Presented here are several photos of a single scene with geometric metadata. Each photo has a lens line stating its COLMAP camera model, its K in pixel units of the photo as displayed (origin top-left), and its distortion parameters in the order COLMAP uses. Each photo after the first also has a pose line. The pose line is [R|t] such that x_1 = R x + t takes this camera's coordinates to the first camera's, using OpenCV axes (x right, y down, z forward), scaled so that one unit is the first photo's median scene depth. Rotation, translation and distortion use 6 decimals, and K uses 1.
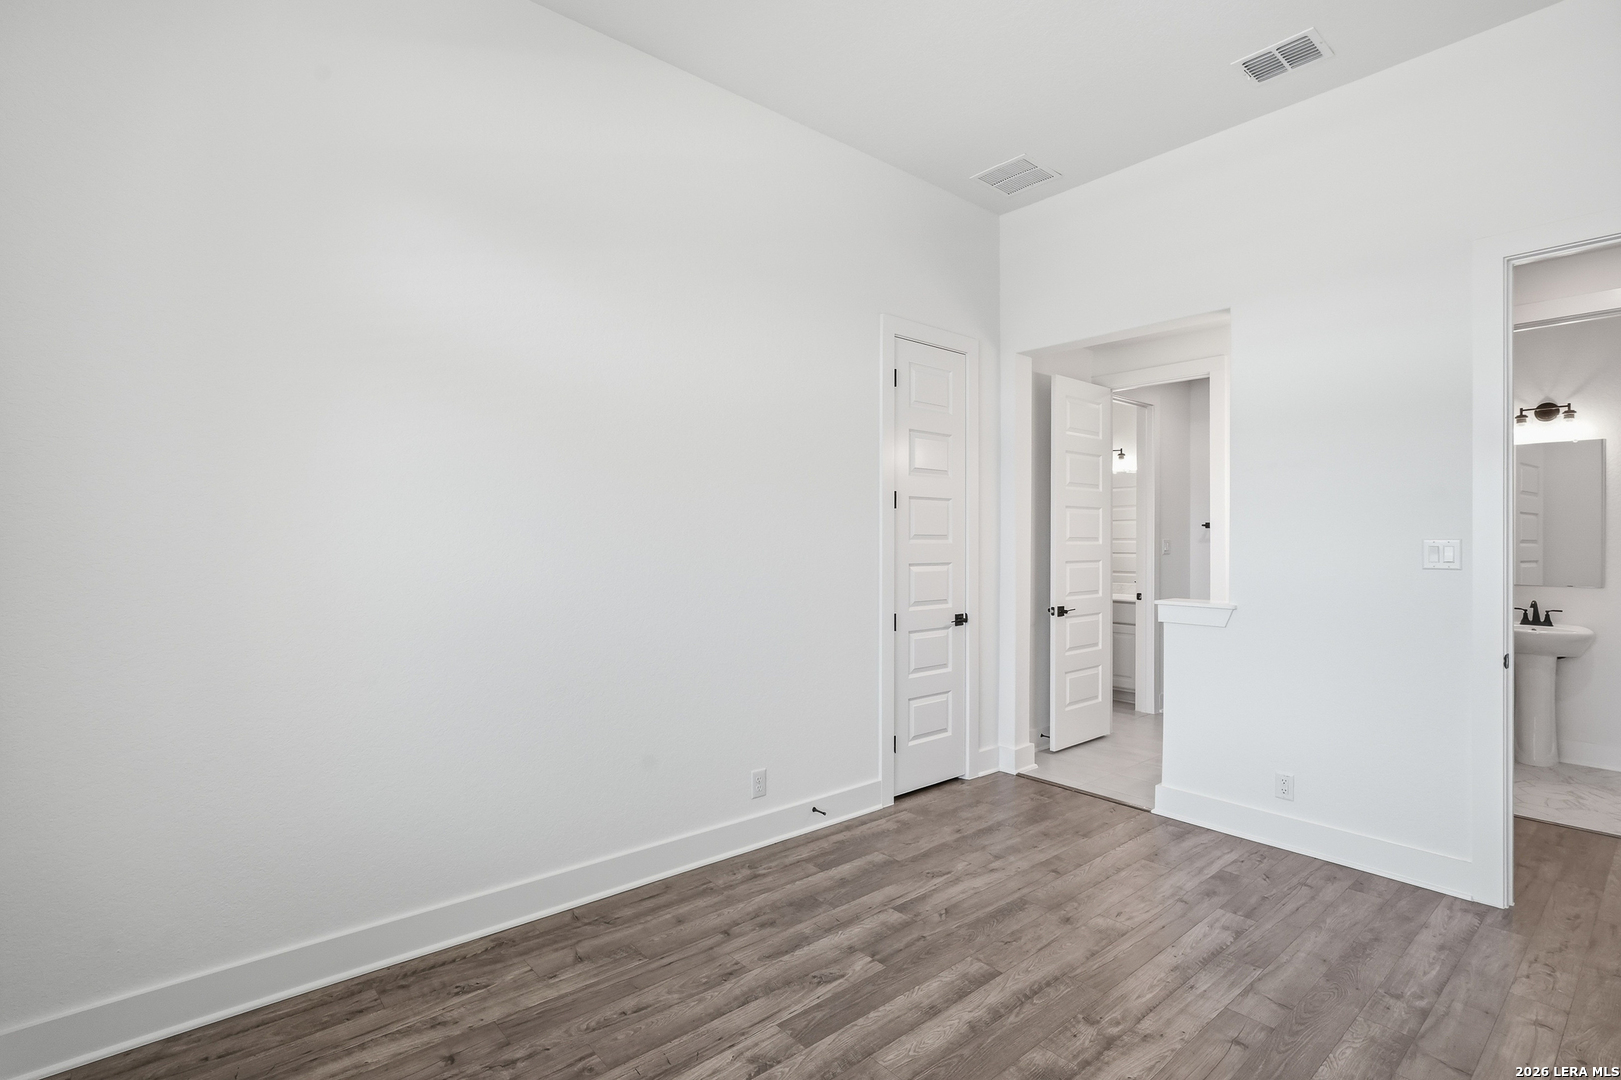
lens RADIAL K [[762.2, 0, 811.1], [0, 762.2, 546.2], [0, 0, 1]] dist [-0.005083, 0.001587]
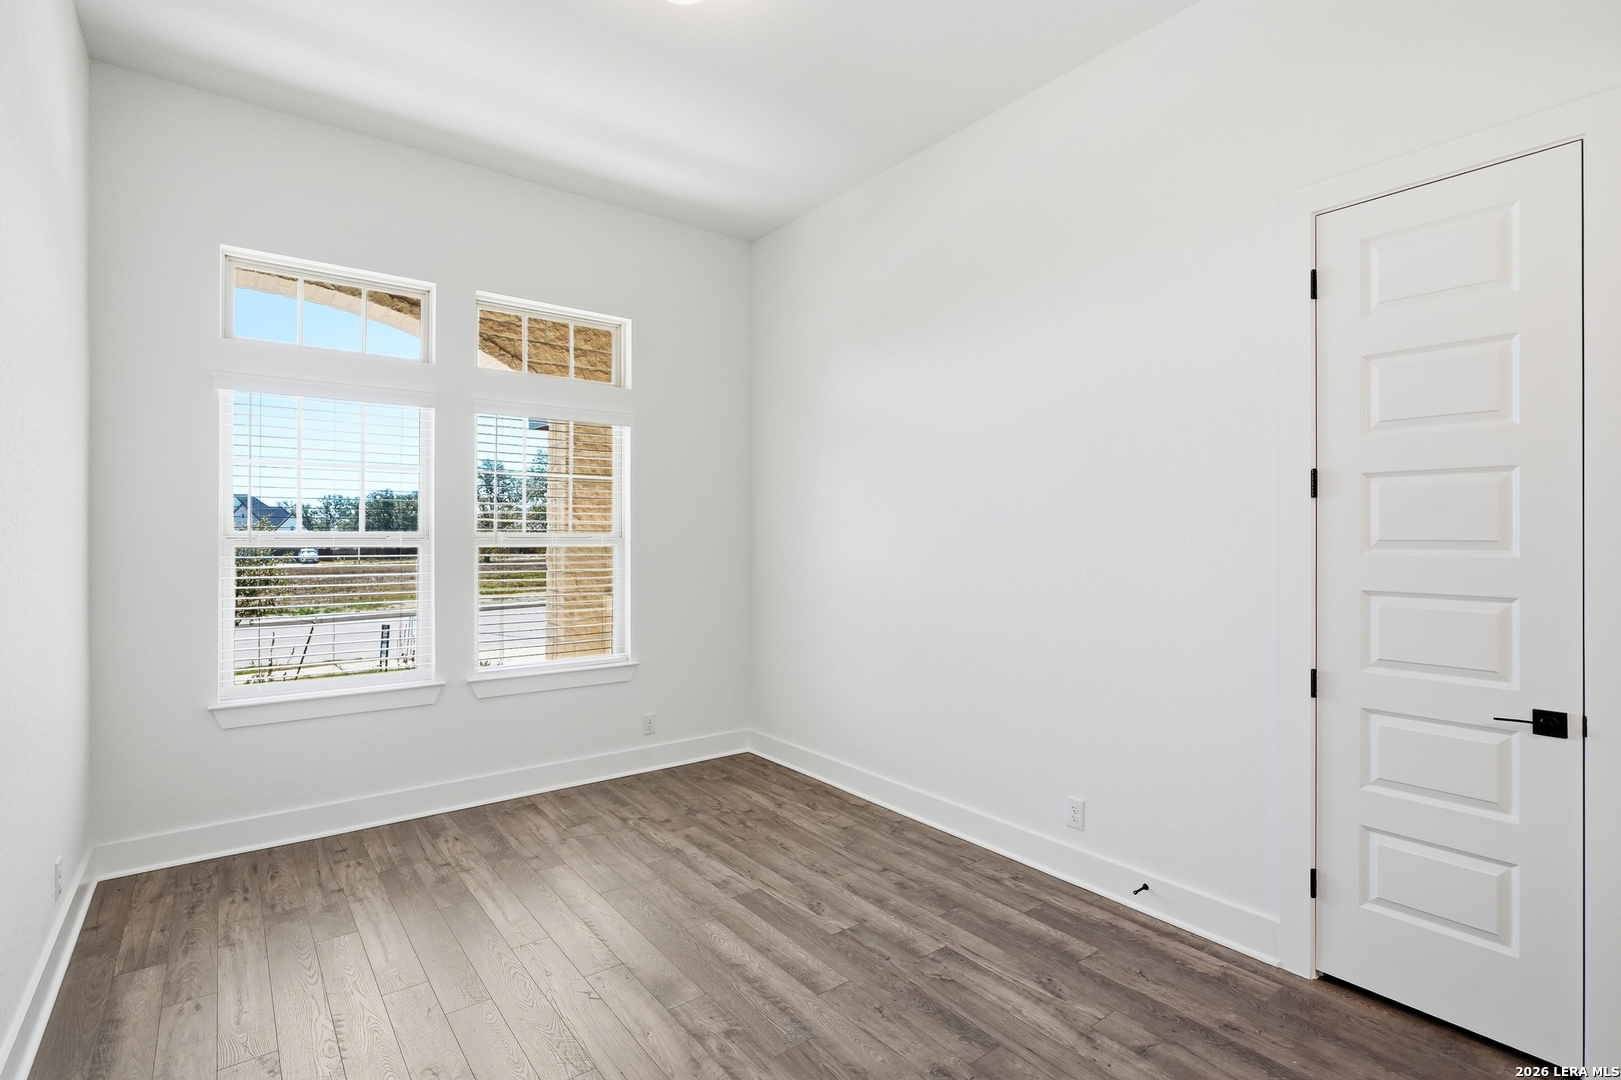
lens RADIAL K [[762.2, 0, 811.1], [0, 762.2, 546.2], [0, 0, 1]] dist [-0.005083, 0.001587]
pose [[-0.044302, 0.008848, -0.998979, 1.029966], [-0.010005, 0.999907, 0.009300, -0.016588], [0.998968, 0.010407, -0.044209, 0.872050]]
